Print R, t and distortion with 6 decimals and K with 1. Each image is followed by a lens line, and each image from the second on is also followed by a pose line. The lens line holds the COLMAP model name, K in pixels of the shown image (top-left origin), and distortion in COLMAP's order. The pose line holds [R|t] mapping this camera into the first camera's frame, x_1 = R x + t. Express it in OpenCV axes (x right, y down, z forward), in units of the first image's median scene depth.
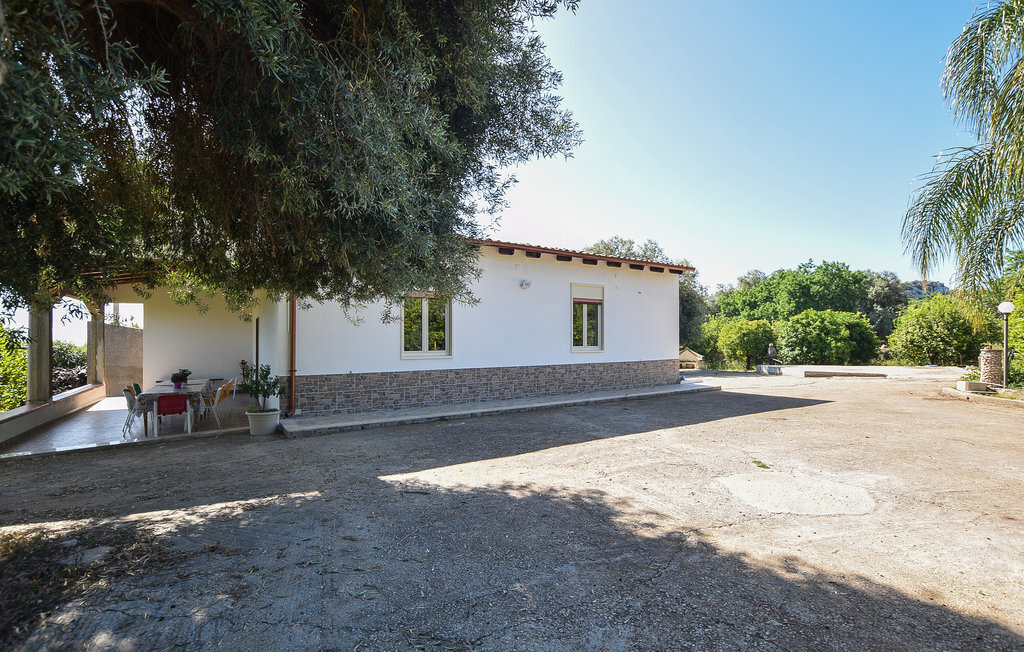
lens RADIAL K [[470.5, 0, 513.0], [0, 470.5, 310.7], [0, 0, 1]] dist [-0.034513, -0.000128]
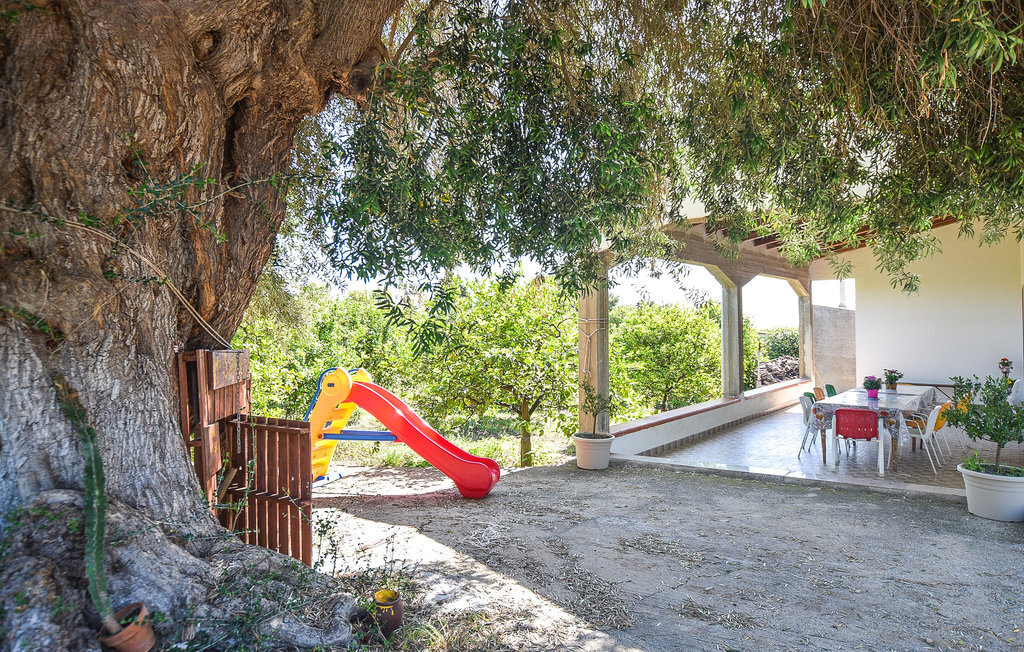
lens RADIAL K [[595.5, 0, 512.0], [0, 595.5, 326.0], [0, 0, 1]] dist [0.000510, 0.000019]
pose [[0.312430, 0.001118, -0.949940, -0.067550], [0.063396, 0.997745, 0.022025, 0.009847], [0.947823, -0.067103, 0.311655, 0.236161]]
